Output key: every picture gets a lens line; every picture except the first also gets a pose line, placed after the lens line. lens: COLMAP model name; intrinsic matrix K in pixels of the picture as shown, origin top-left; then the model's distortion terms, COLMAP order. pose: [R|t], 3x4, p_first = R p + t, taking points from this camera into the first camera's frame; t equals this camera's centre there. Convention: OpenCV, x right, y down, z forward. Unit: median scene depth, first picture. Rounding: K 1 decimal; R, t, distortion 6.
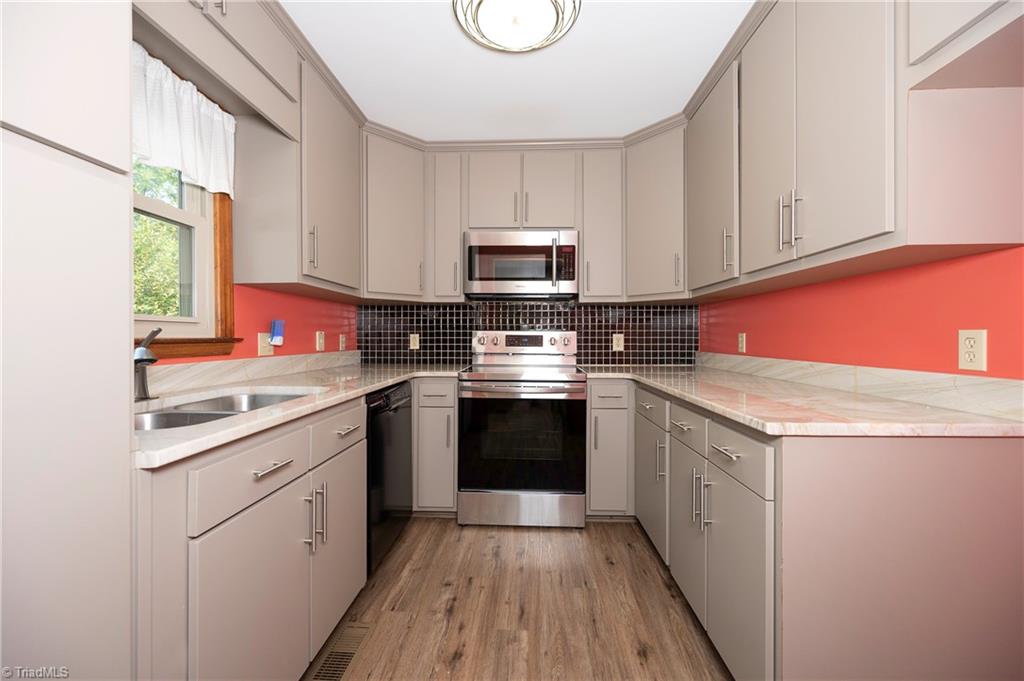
lens RADIAL K [[404.9, 0, 509.5], [0, 404.9, 338.2], [0, 0, 1]] dist [-0.004585, 0.001002]
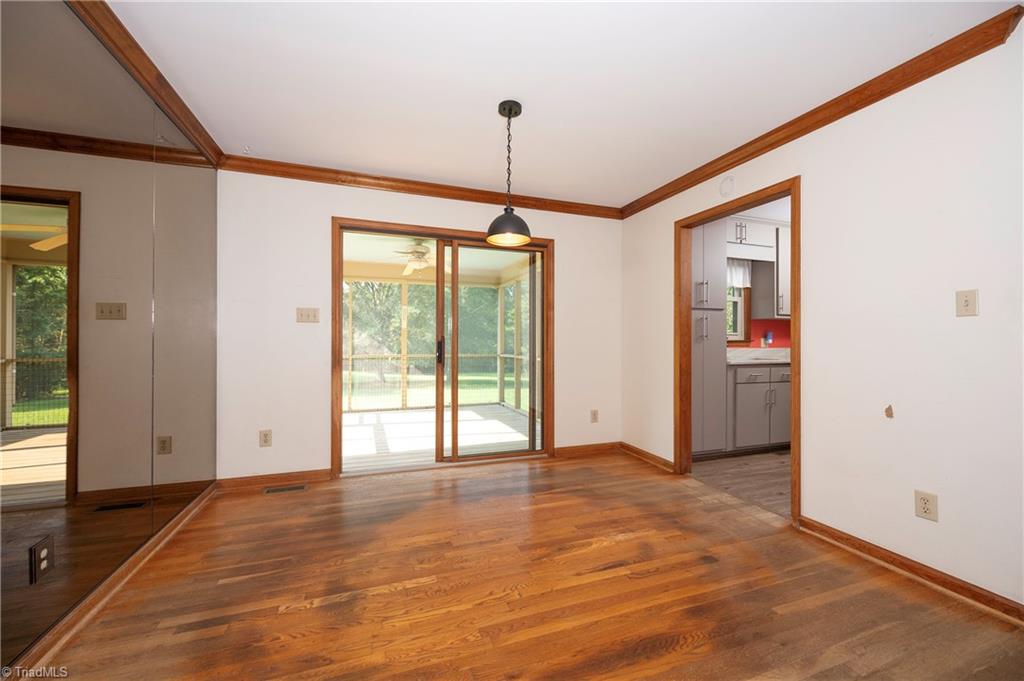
lens RADIAL K [[404.9, 0, 506.5], [0, 404.9, 334.5], [0, 0, 1]] dist [-0.004585, 0.001002]
pose [[0.369779, -0.004883, -0.929107, 1.218338], [-0.002835, 0.999976, -0.006384, -0.018181], [0.929115, 0.004995, 0.369756, -1.510951]]
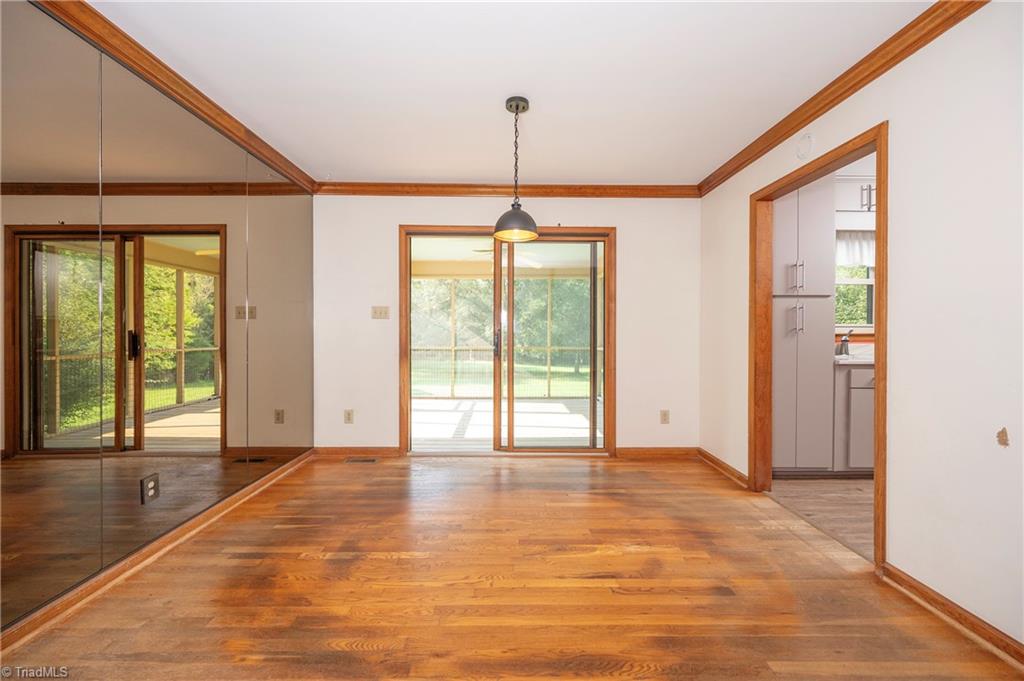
lens RADIAL K [[404.9, 0, 507.5], [0, 404.9, 329.3], [0, 0, 1]] dist [-0.004585, 0.001002]
pose [[0.044878, 0.001752, -0.998991, 1.336174], [0.001077, 0.999998, 0.001802, -0.030966], [0.998992, -0.001157, 0.044876, -1.062566]]
